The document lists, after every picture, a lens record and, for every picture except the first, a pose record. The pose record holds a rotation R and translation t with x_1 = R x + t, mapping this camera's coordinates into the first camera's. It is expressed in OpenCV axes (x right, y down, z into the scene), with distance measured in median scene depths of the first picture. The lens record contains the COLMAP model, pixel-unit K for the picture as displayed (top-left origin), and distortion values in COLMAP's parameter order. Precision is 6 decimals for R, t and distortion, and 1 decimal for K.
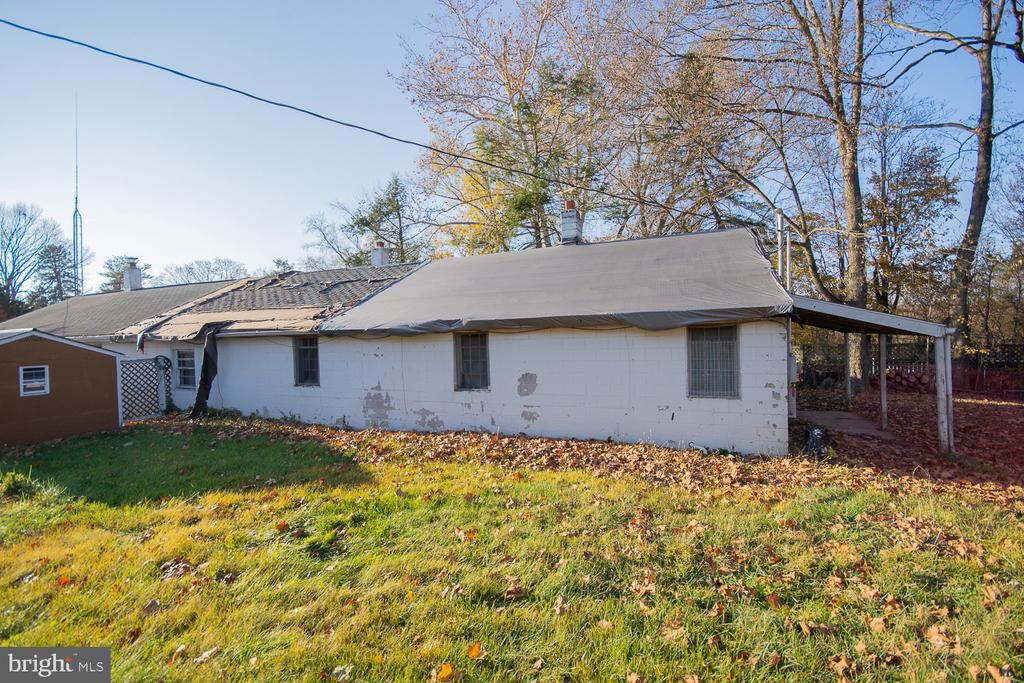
lens RADIAL K [[453.0, 0, 512.3], [0, 453.0, 342.1], [0, 0, 1]] dist [0.000323, -0.004484]
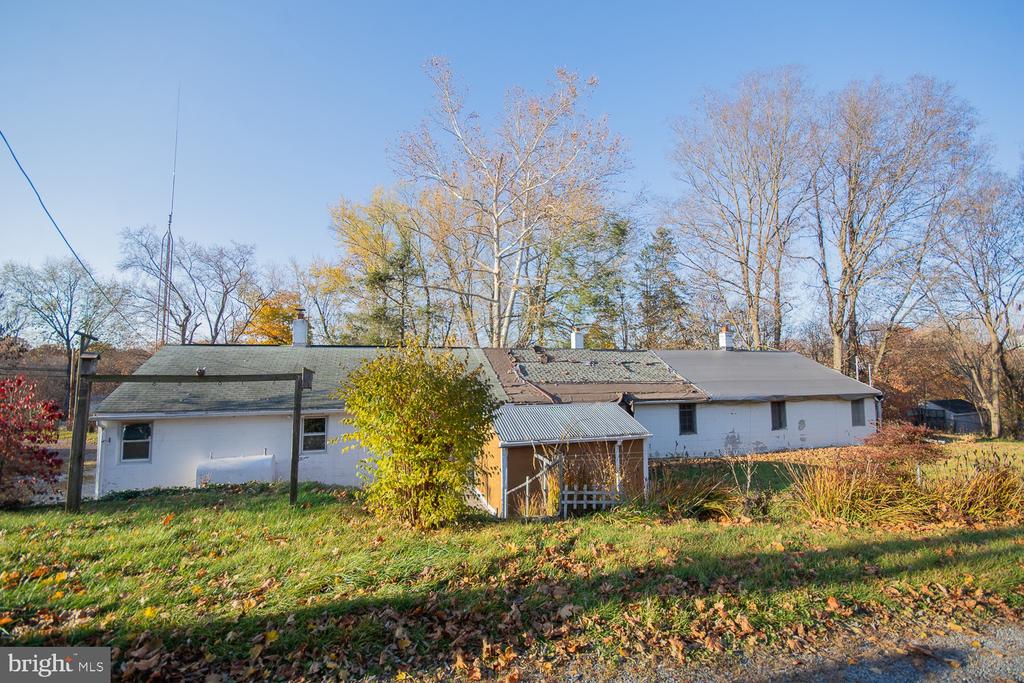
lens RADIAL K [[453.0, 0, 503.6], [0, 453.0, 342.0], [0, 0, 1]] dist [0.000323, -0.004484]
pose [[0.767659, 0.067663, 0.637277, -2.348861], [-0.003925, 0.994888, -0.100904, -0.074952], [-0.640847, 0.074958, 0.764001, 0.198722]]
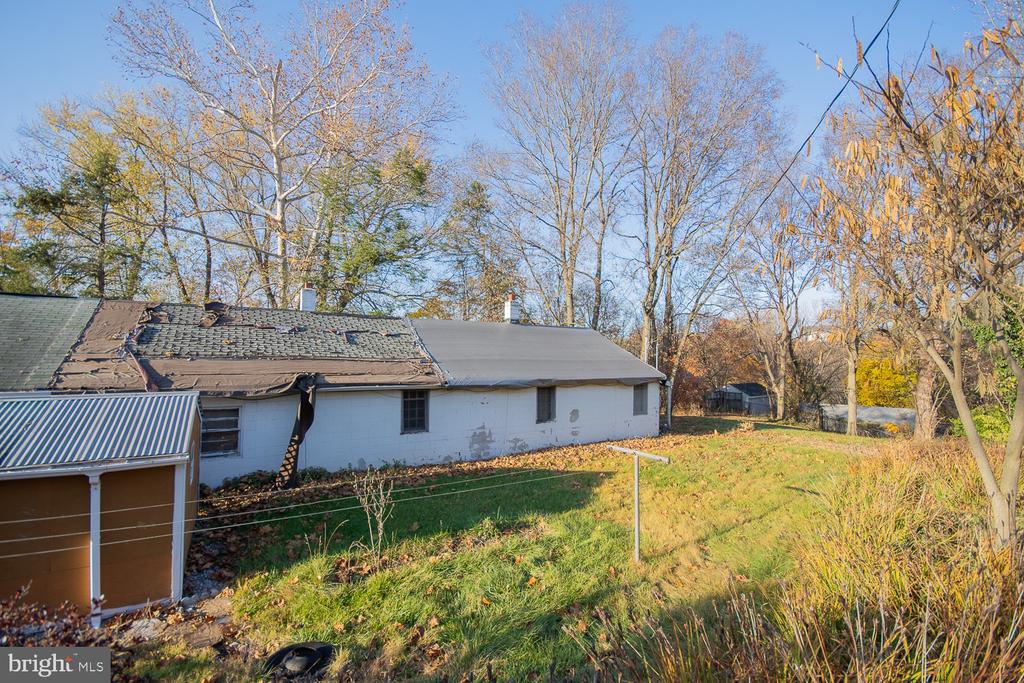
lens RADIAL K [[453.0, 0, 507.6], [0, 453.0, 341.3], [0, 0, 1]] dist [0.000323, -0.004484]
pose [[0.568406, 0.060550, 0.820517, -1.491545], [-0.016986, 0.997939, -0.061876, -0.078298], [-0.822573, 0.021234, 0.568263, 0.181175]]
